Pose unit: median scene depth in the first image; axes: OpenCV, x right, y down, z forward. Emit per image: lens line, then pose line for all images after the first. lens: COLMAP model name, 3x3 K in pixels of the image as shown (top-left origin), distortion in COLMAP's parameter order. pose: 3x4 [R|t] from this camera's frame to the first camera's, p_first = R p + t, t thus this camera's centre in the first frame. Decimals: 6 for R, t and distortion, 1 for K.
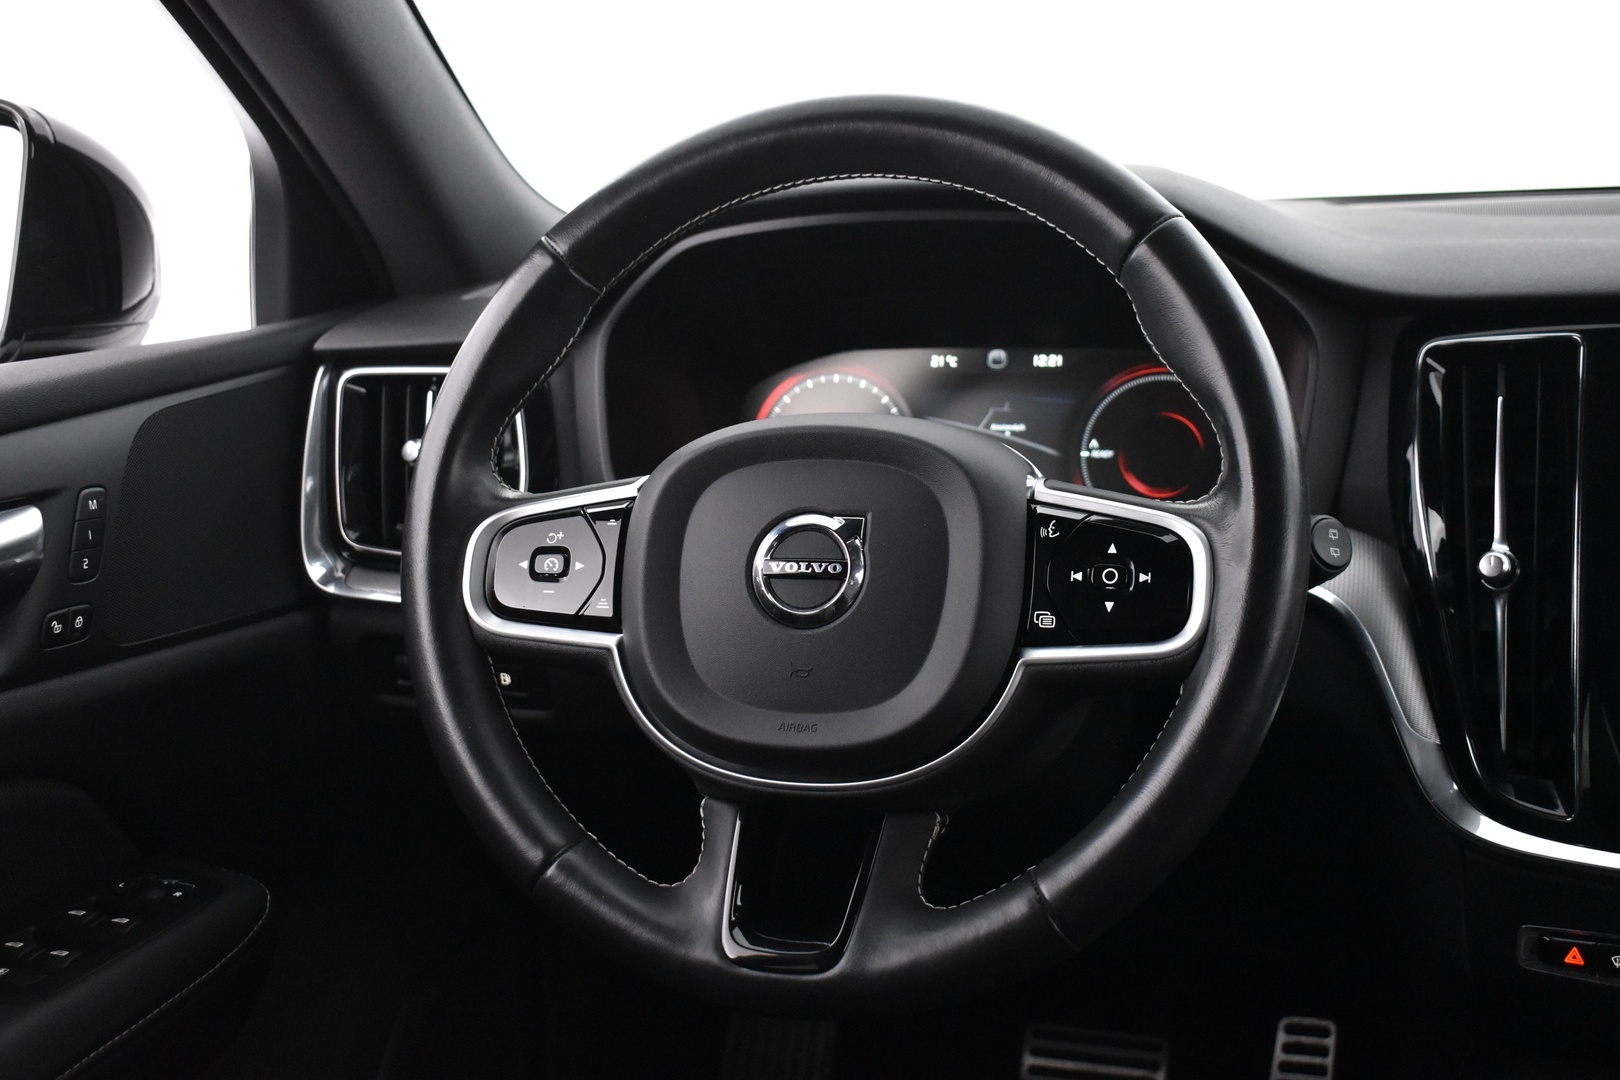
lens RADIAL K [[1952.7, 0, 810.0], [0, 1952.7, 540.0], [0, 0, 1]] dist [-0.068005, 0.011219]
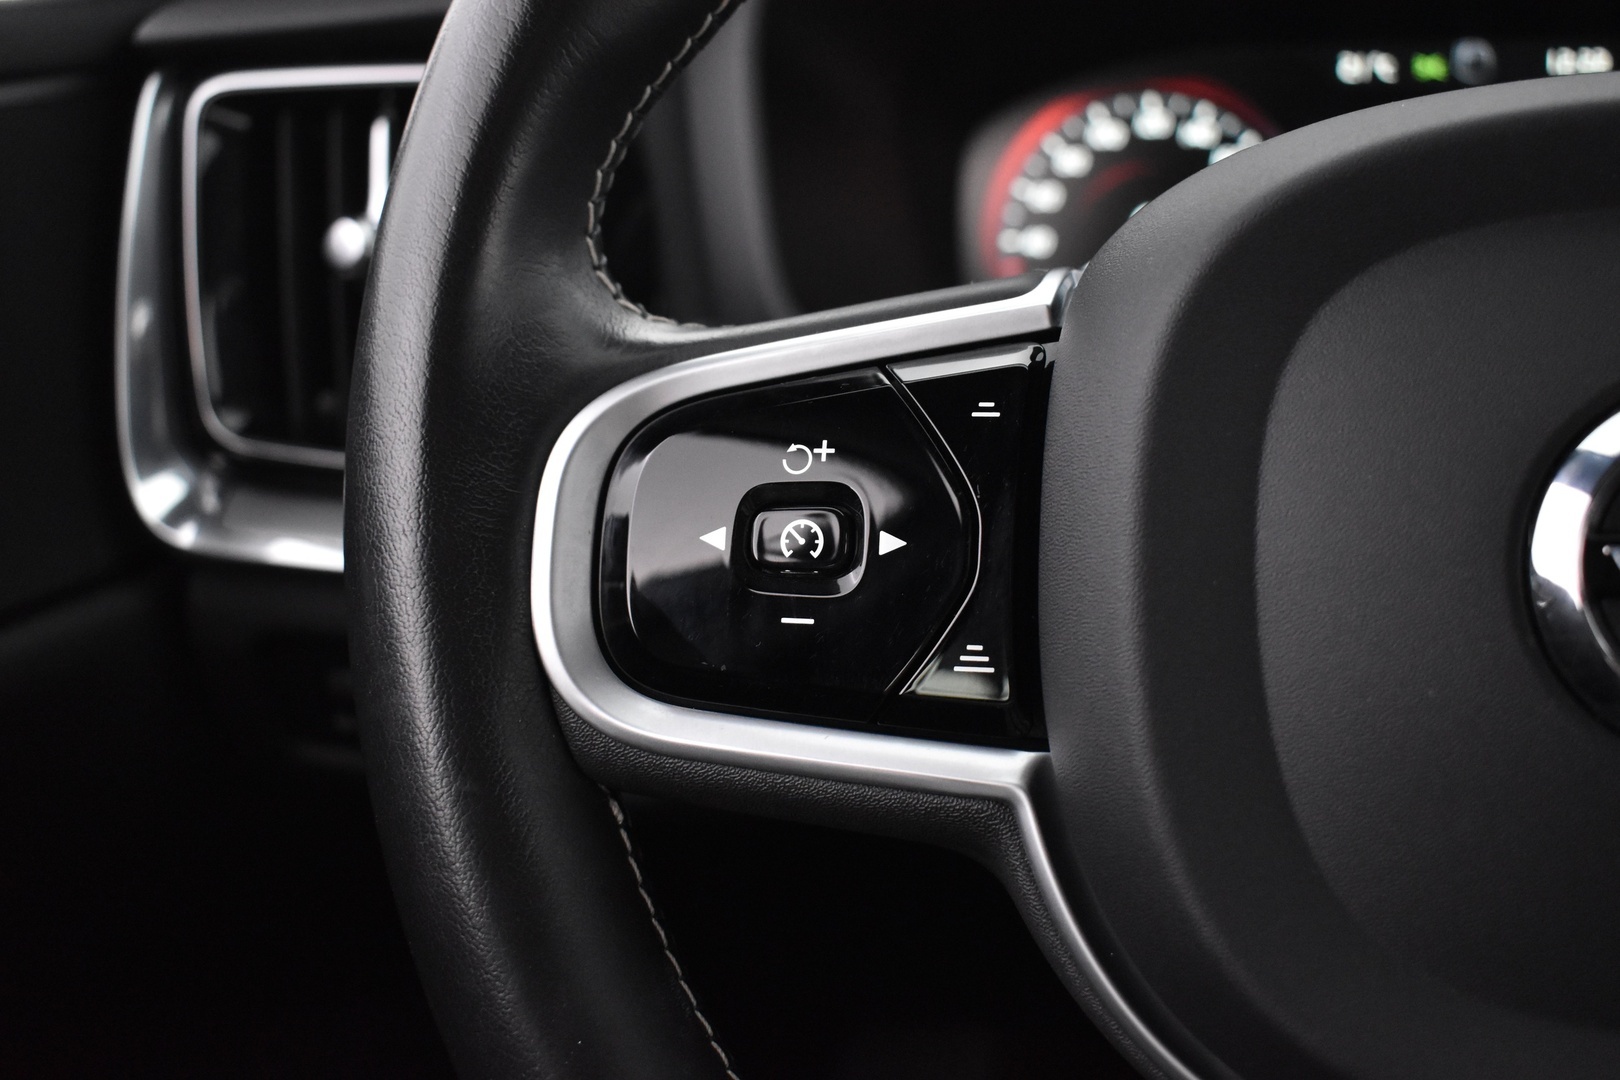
lens RADIAL K [[1697.3, 0, 810.0], [0, 1697.3, 540.0], [0, 0, 1]] dist [-0.001306, 0.002164]
pose [[0.997385, -0.023390, 0.068388, -0.145107], [0.016638, 0.995079, 0.097675, -0.015094], [-0.070336, -0.096281, 0.992866, 0.681637]]
